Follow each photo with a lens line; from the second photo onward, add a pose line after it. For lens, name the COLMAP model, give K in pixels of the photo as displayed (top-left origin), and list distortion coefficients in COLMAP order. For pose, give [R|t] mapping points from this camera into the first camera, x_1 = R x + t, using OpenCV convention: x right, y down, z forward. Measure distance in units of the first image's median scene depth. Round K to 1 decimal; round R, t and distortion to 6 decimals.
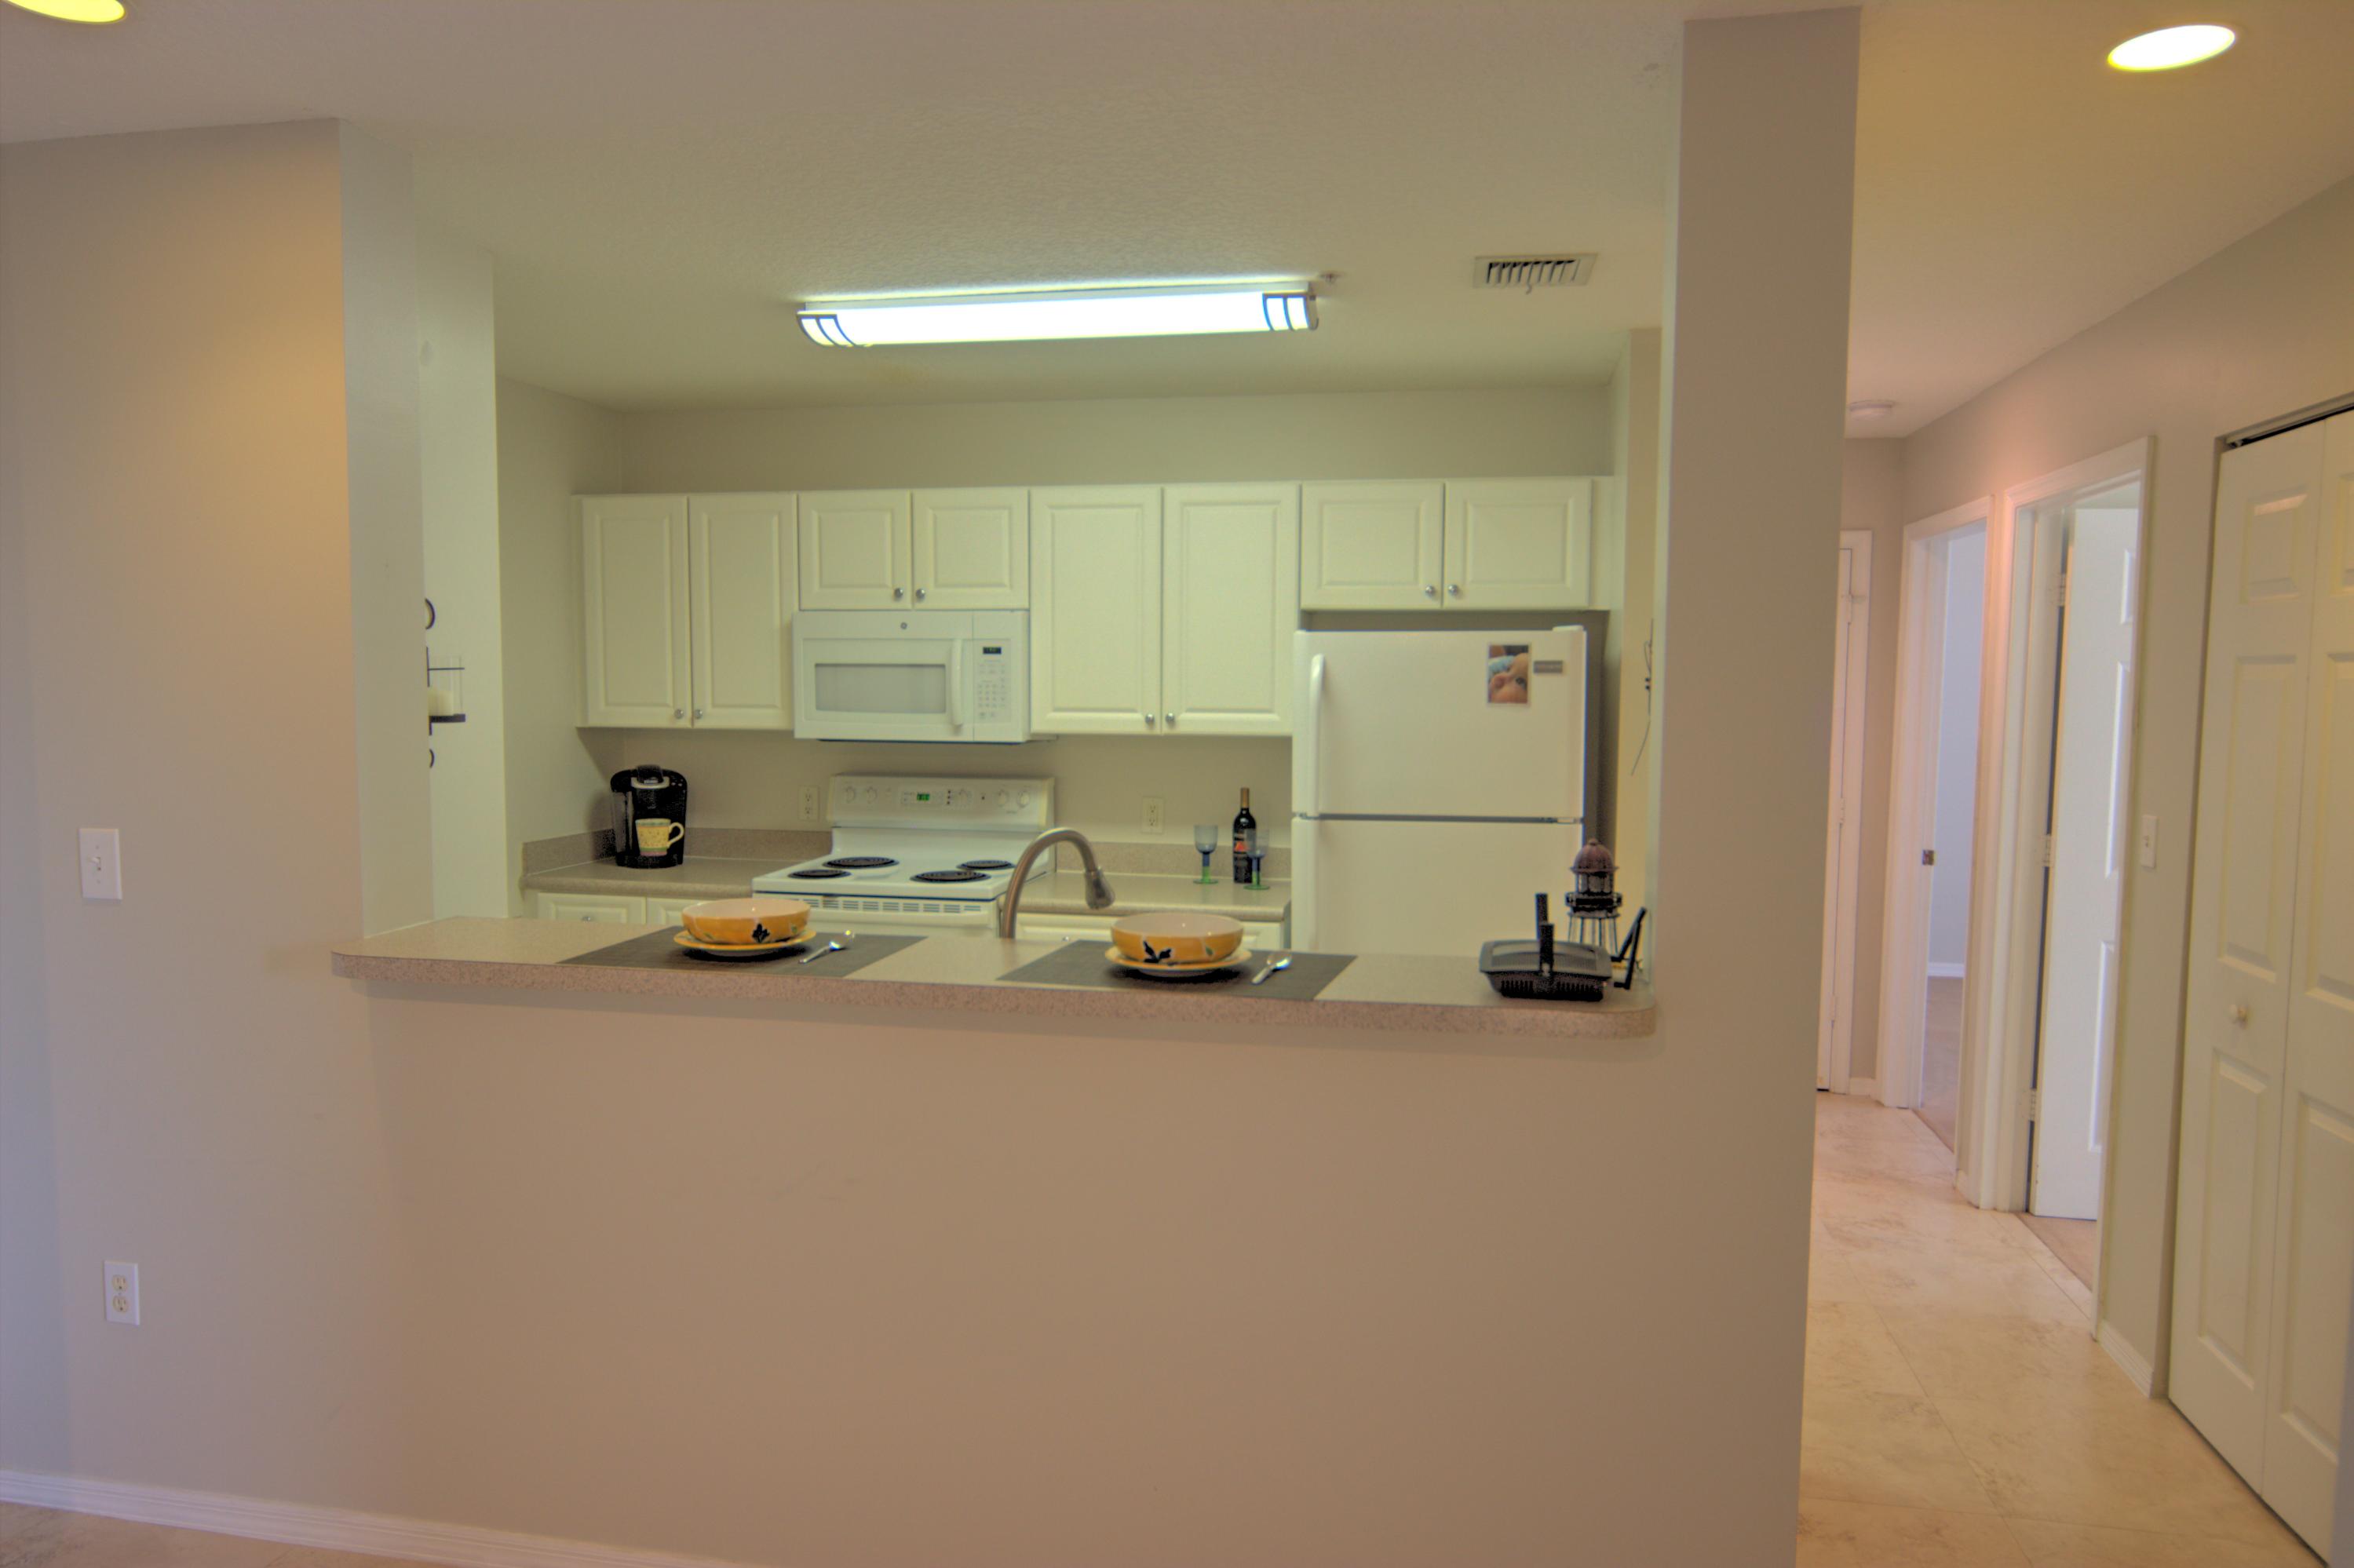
lens RADIAL K [[1562.4, 0, 1176.3], [0, 1562.4, 797.5], [0, 0, 1]] dist [-0.015814, 0.009127]
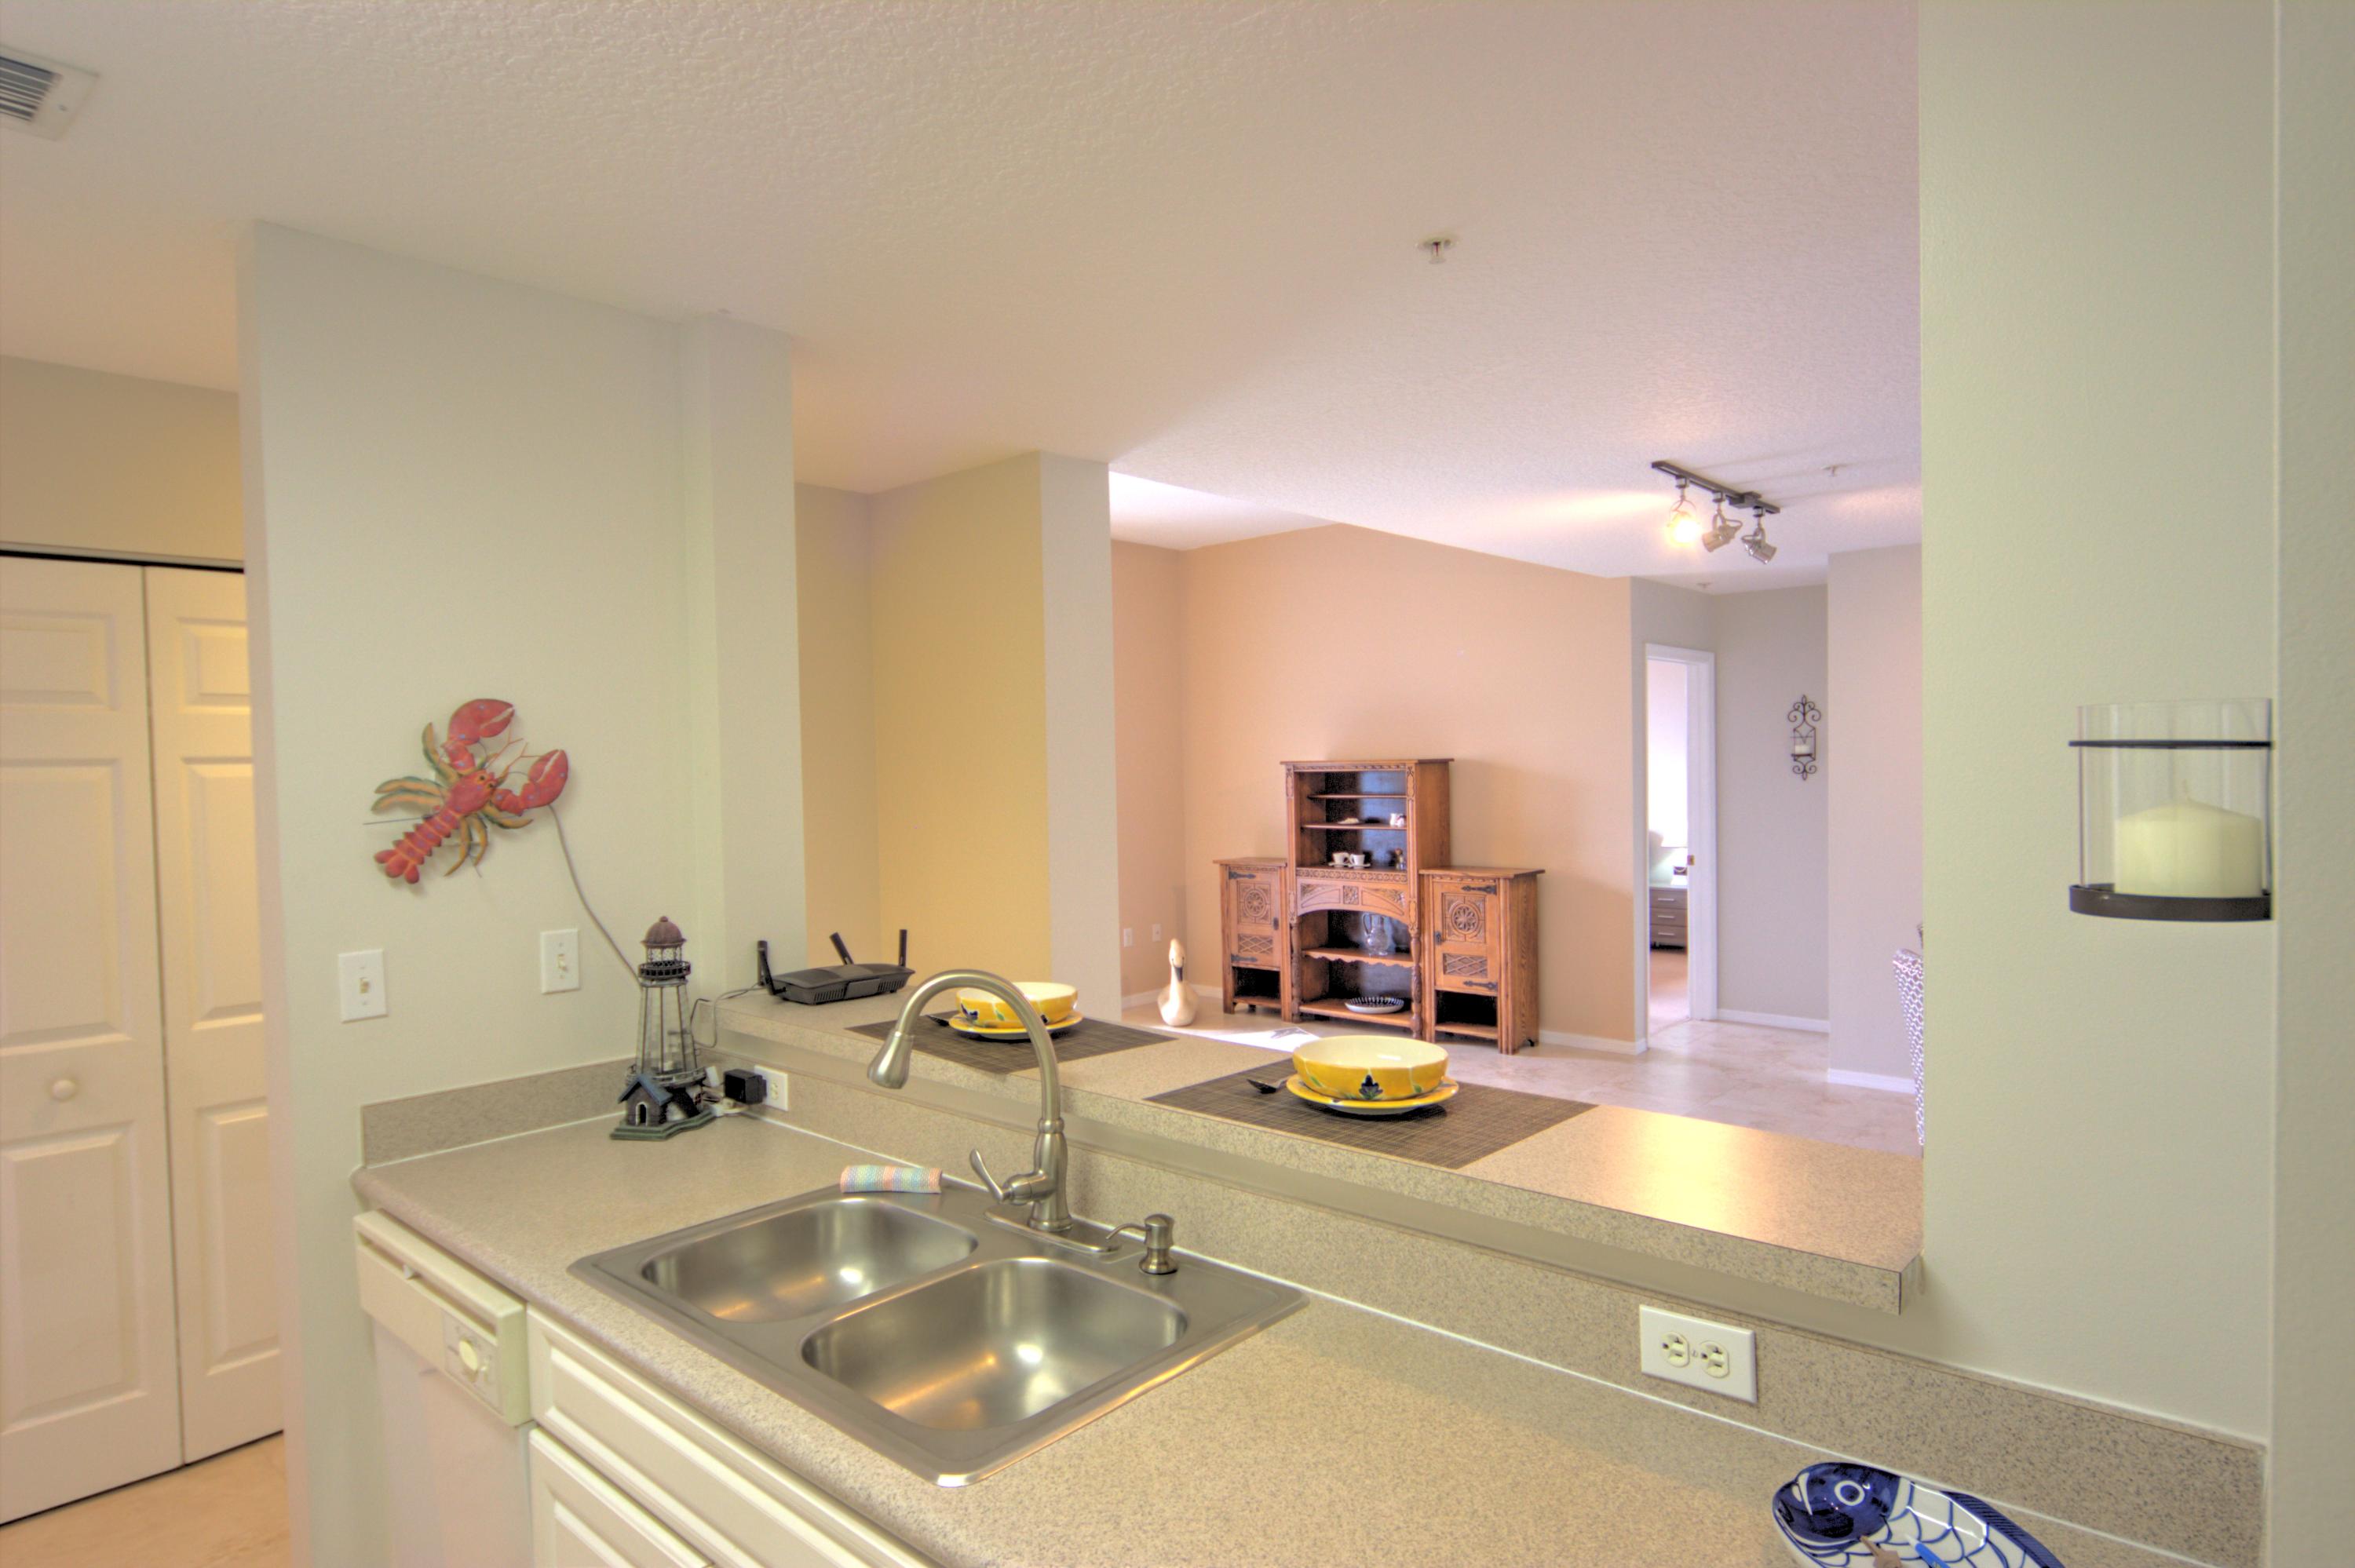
lens RADIAL K [[1312.3, 0, 1176.9], [0, 1312.3, 800.9], [0, 0, 1]] dist [-0.012799, 0.002517]
pose [[-0.860961, -0.006136, 0.508634, -0.285817], [0.052813, 0.993445, 0.101380, -0.070616], [-0.505921, 0.114147, -0.854994, 0.864141]]
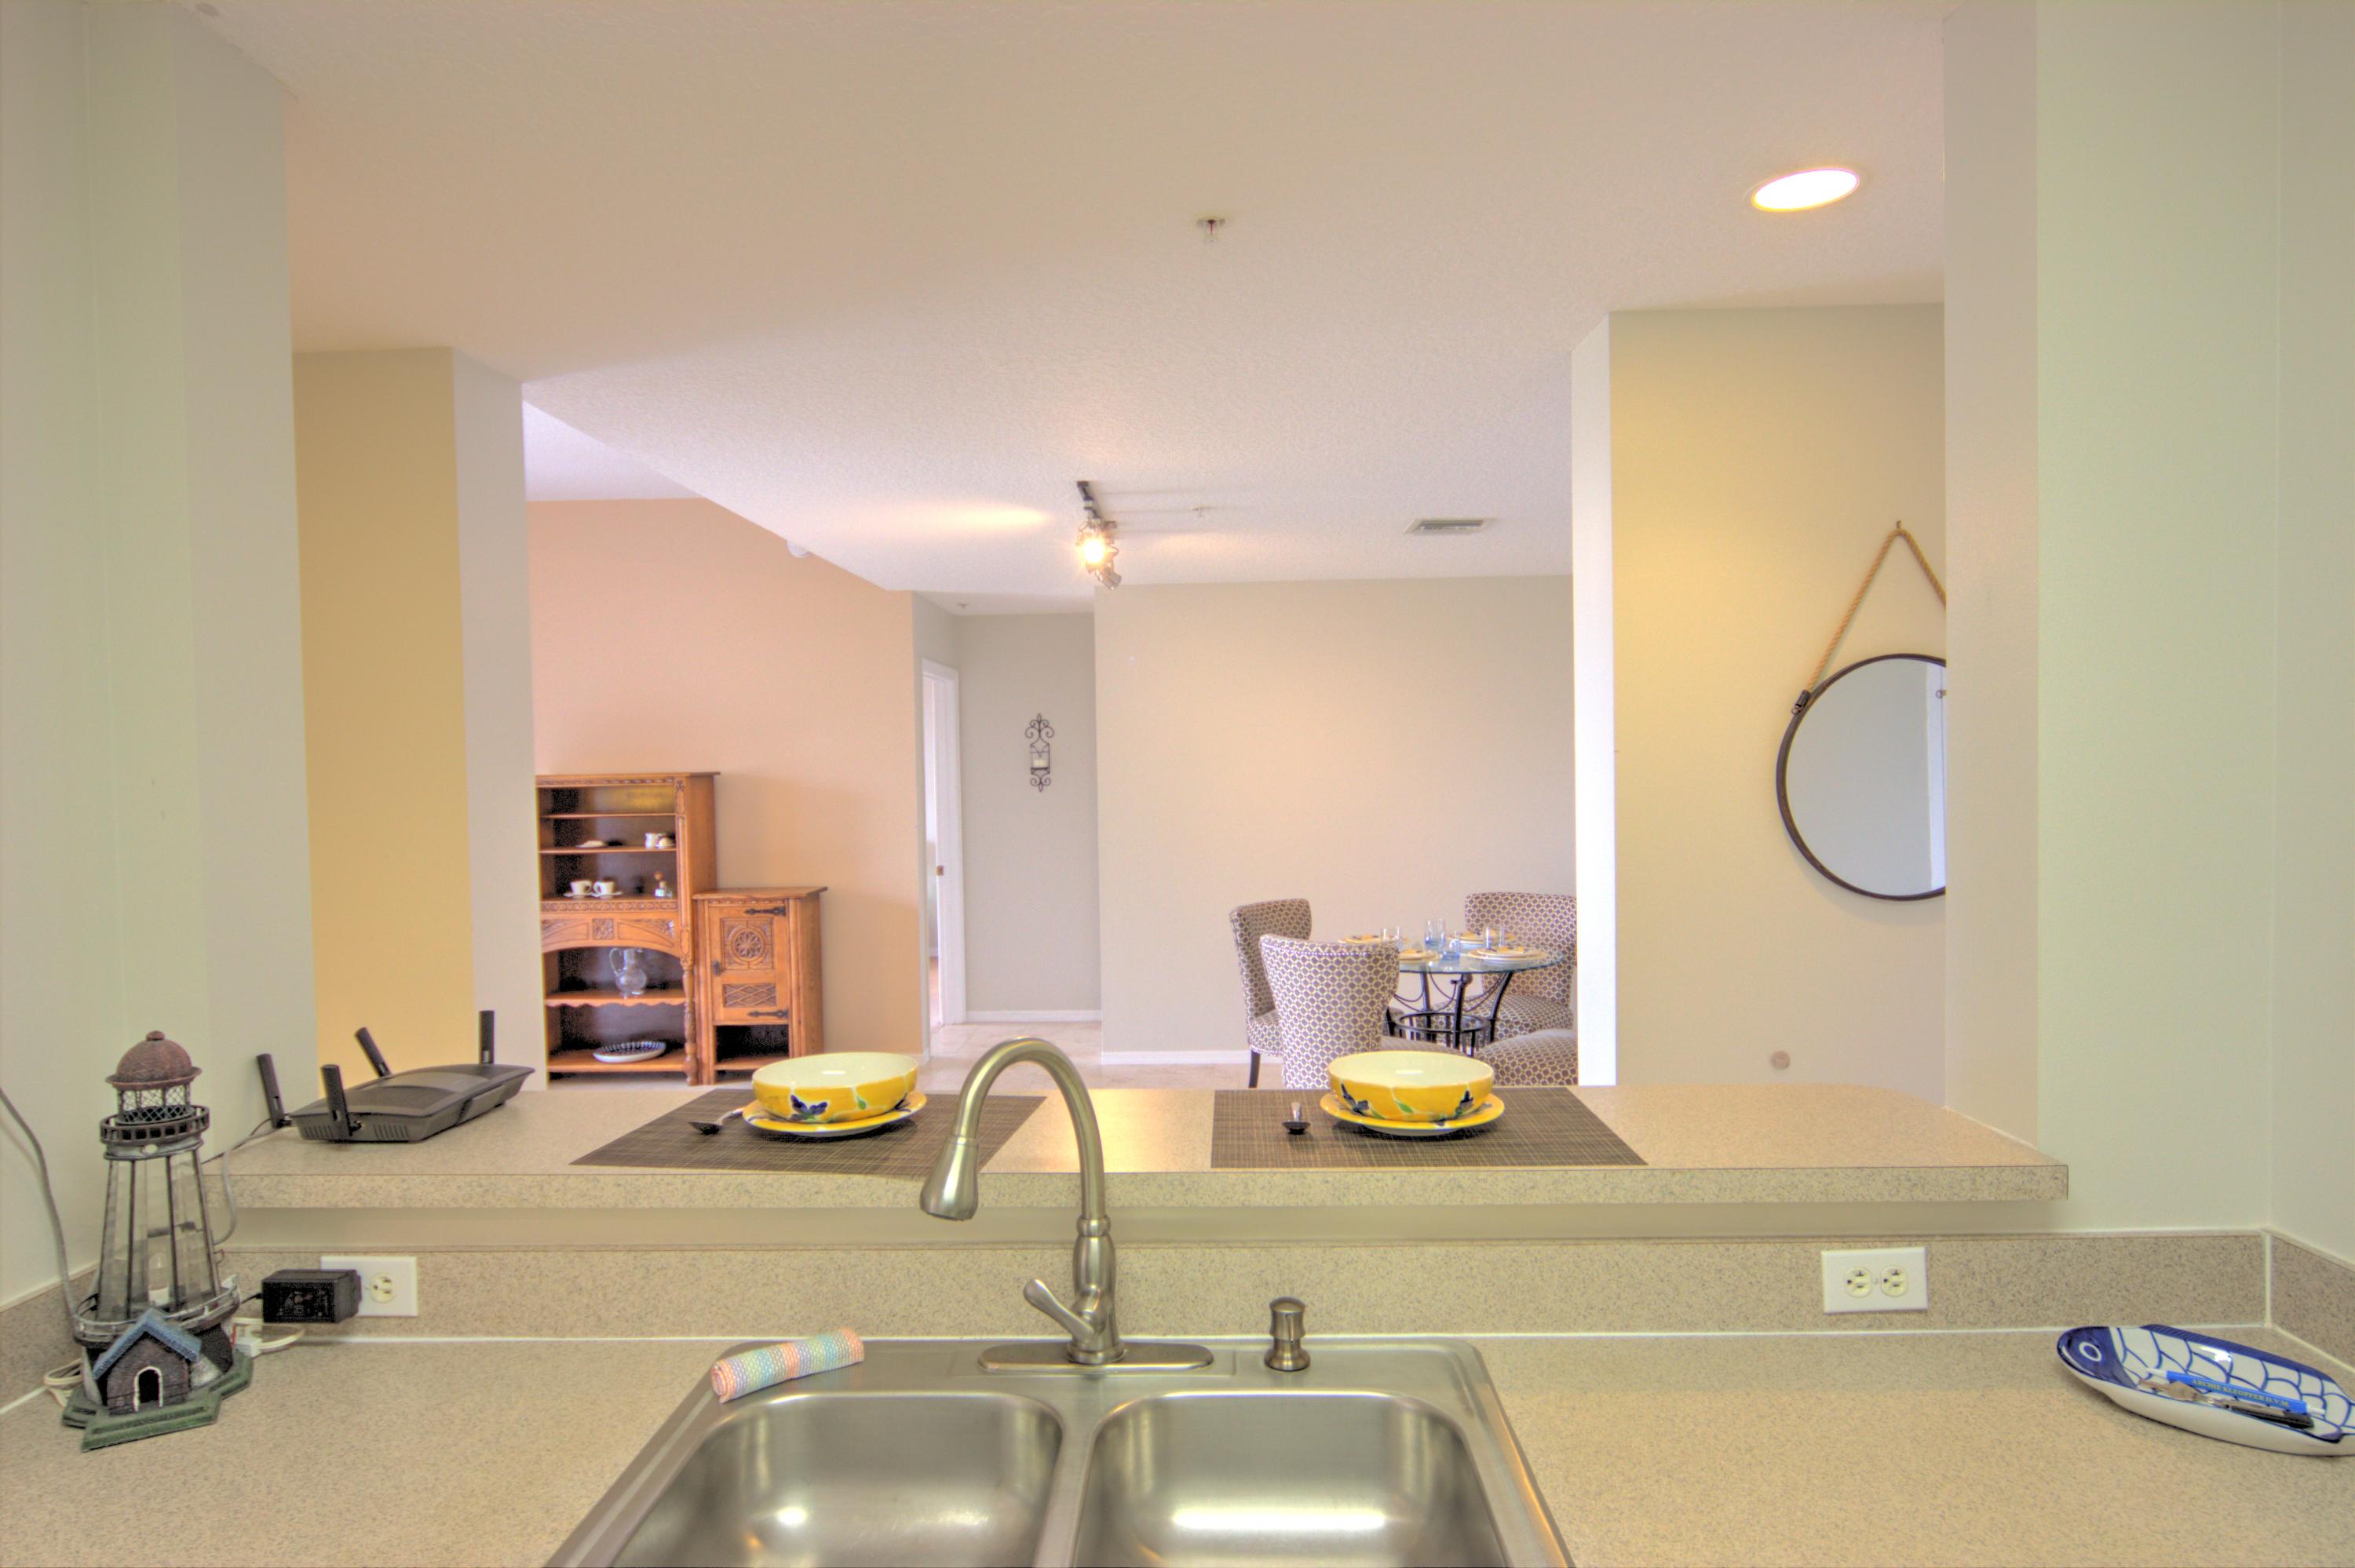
lens RADIAL K [[1312.3, 0, 1176.9], [0, 1312.3, 800.9], [0, 0, 1]] dist [-0.012799, 0.002517]
pose [[-0.985456, 0.014928, -0.169271, -0.031235], [-0.003132, 0.994369, 0.105927, -0.066756], [0.169900, 0.104917, -0.979861, 0.850171]]
